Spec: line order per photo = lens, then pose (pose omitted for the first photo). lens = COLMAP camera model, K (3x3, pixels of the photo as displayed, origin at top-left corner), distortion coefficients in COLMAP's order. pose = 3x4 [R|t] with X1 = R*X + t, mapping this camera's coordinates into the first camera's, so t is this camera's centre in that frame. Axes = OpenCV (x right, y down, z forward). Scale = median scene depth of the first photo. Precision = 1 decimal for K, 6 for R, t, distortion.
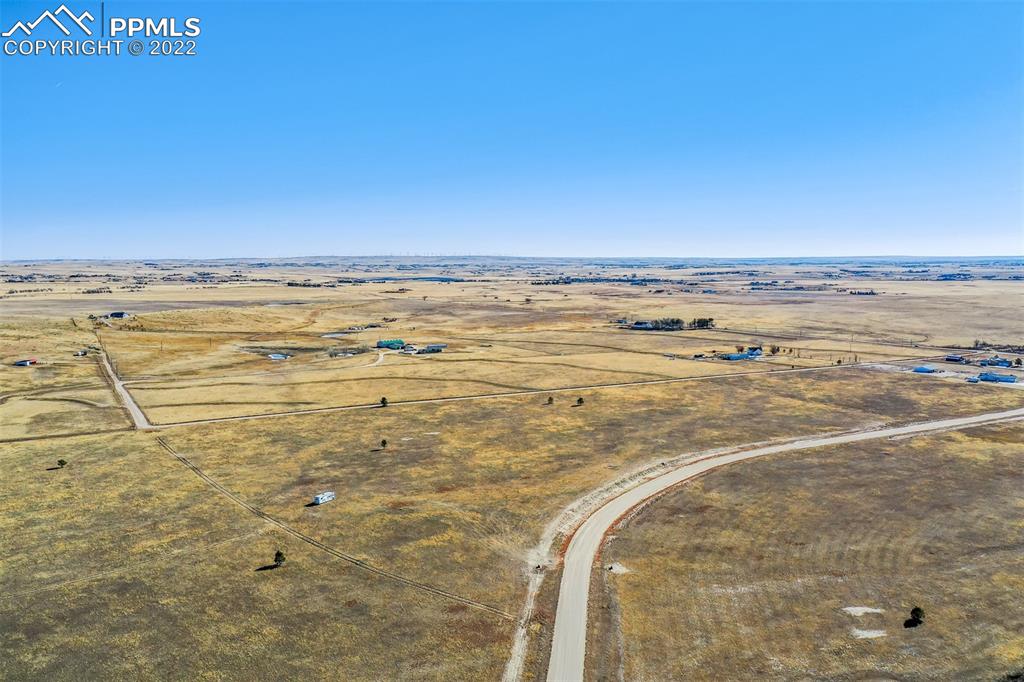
lens RADIAL K [[770.5, 0, 510.3], [0, 770.5, 362.8], [0, 0, 1]] dist [0.002346, 0.001862]
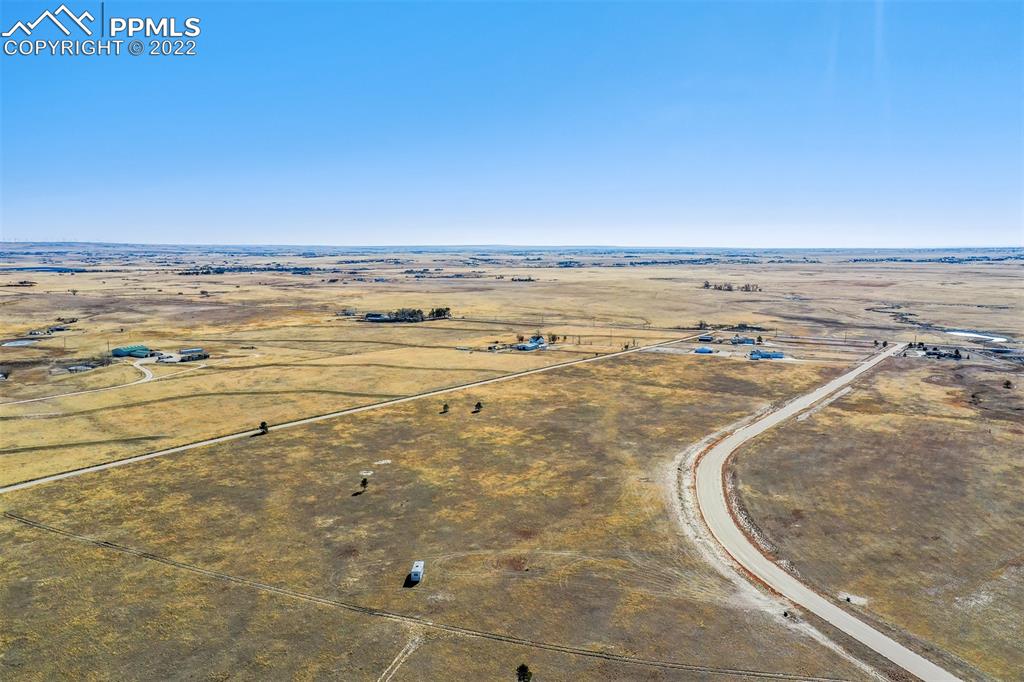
lens RADIAL K [[777.1, 0, 481.4], [0, 777.1, 340.1], [0, 0, 1]] dist [-0.001417, -0.002898]
pose [[0.905102, -0.045623, 0.422740, -0.209654], [0.051816, 0.998652, -0.003164, -0.017958], [-0.422026, 0.024768, 0.906245, 0.120804]]
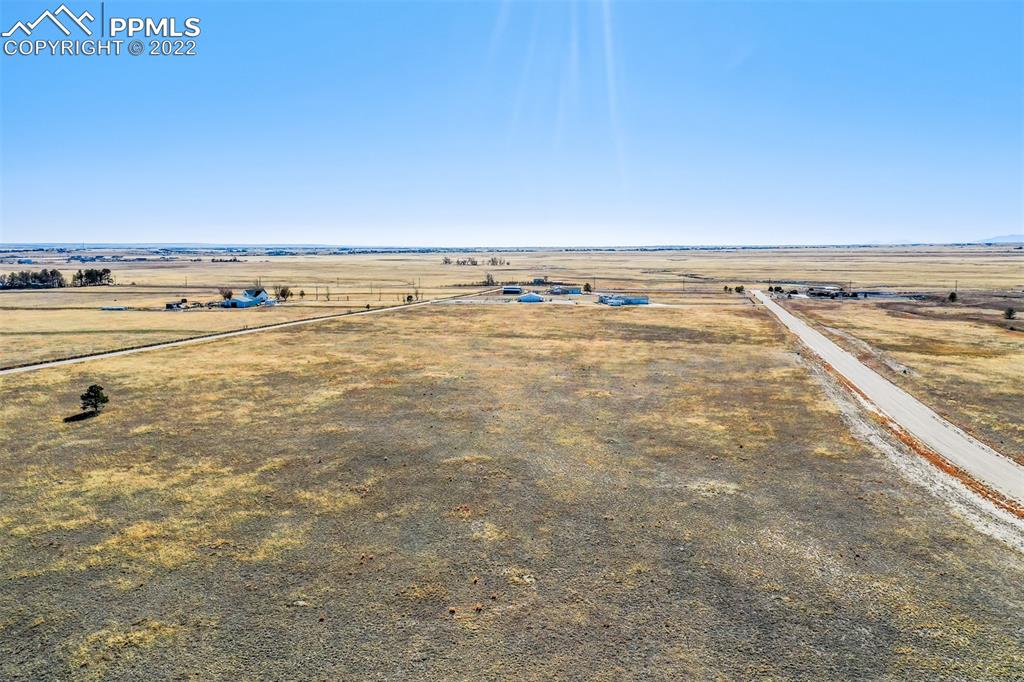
lens RADIAL K [[787.2, 0, 512.0], [0, 787.2, 341.0], [0, 0, 1]] dist [-0.002124, -0.000953]
pose [[0.667318, -0.078521, 0.740622, -0.013229], [0.087829, 0.995785, 0.026437, 0.025331], [-0.739576, 0.047407, 0.671401, 0.501928]]
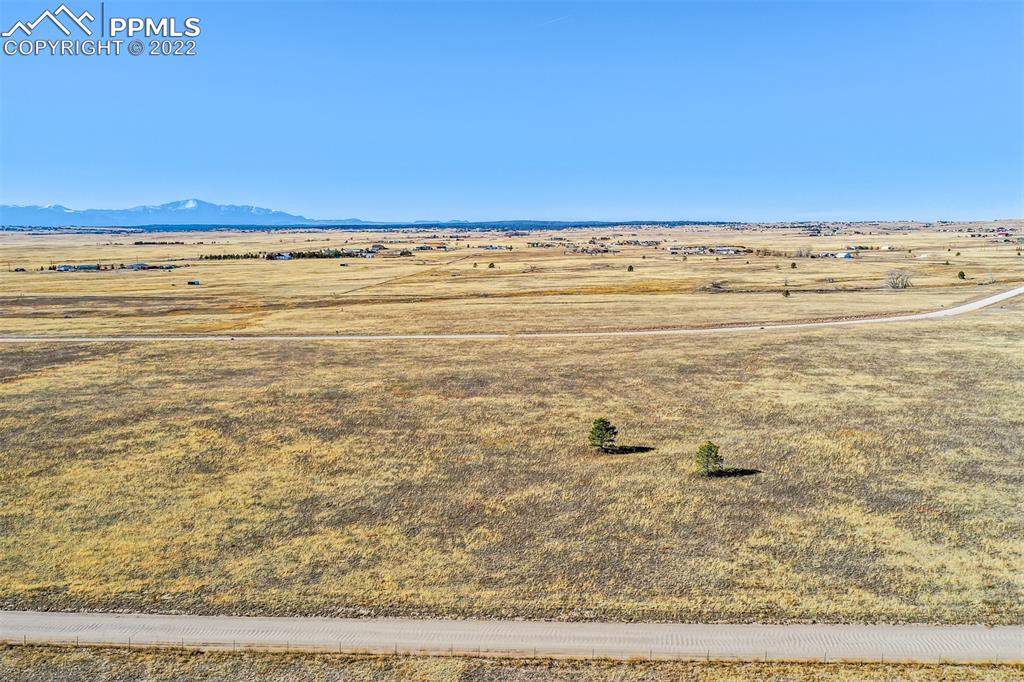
lens RADIAL K [[804.0, 0, 546.8], [0, 804.0, 338.8], [0, 0, 1]] dist [-0.013256, -0.005176]
pose [[-0.839107, -0.059930, 0.540655, -0.020449], [0.082491, 0.968398, 0.235372, -0.028252], [-0.537675, 0.242102, -0.807646, 0.870658]]
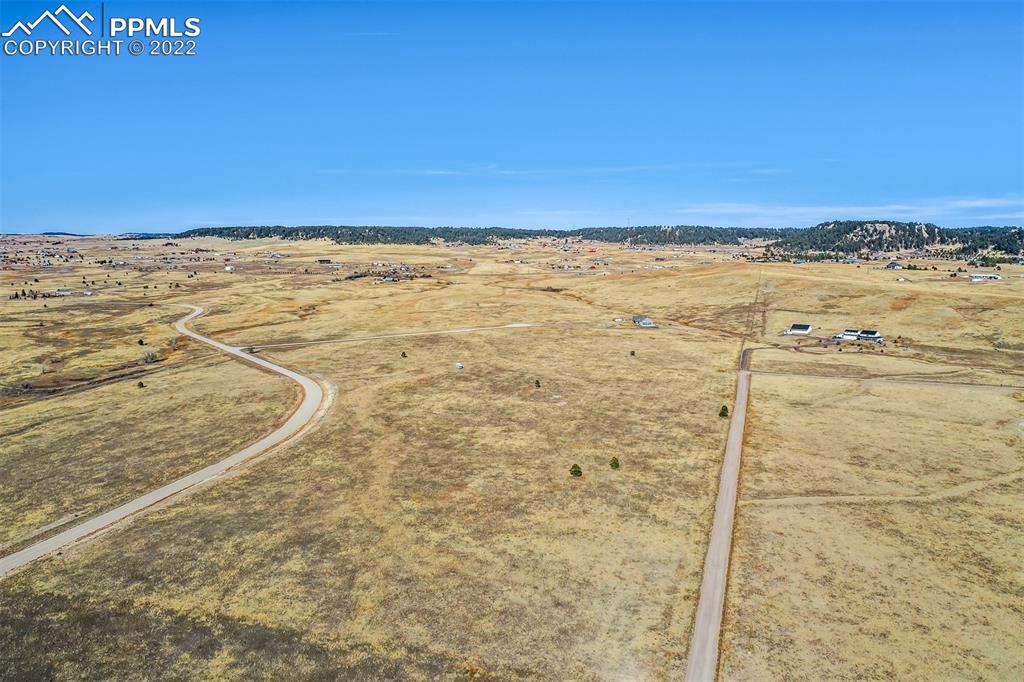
lens RADIAL K [[799.8, 0, 511.0], [0, 799.8, 338.8], [0, 0, 1]] dist [-0.003466, -0.004832]
pose [[-0.722416, 0.098342, -0.684430, 0.400777], [-0.088280, 0.968617, 0.232355, -0.140610], [0.685800, 0.228278, -0.691062, 0.998386]]
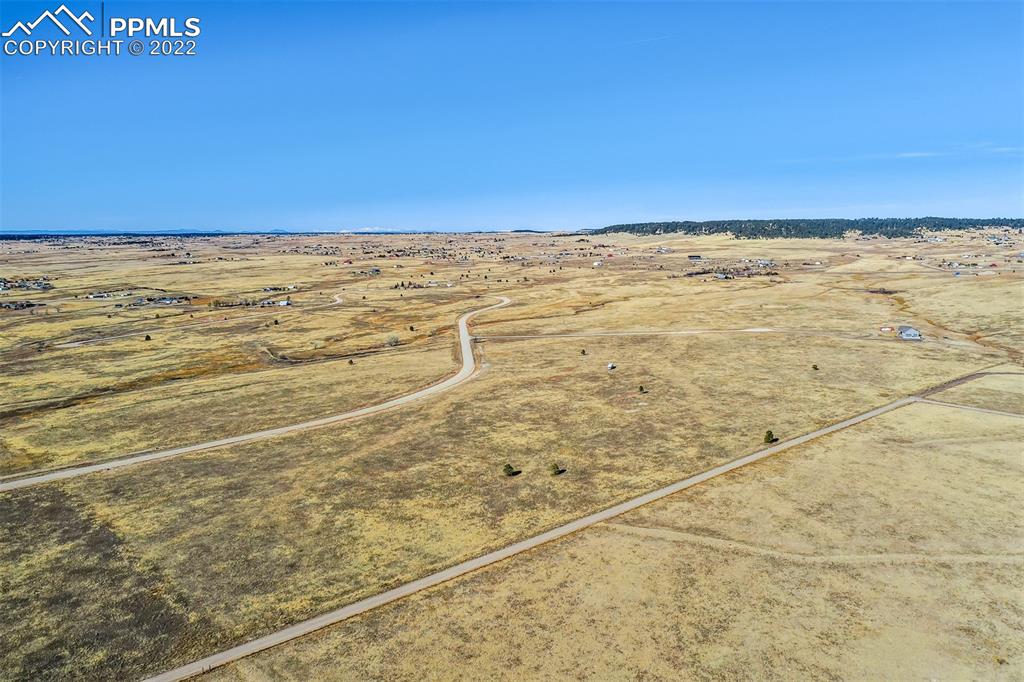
lens RADIAL K [[799.8, 0, 511.0], [0, 799.8, 338.8], [0, 0, 1]] dist [-0.003466, -0.004832]
pose [[-0.978361, 0.052928, -0.200019, 0.157195], [-0.002477, 0.963662, 0.267113, -0.170515], [0.206889, 0.261829, -0.942679, 1.161068]]
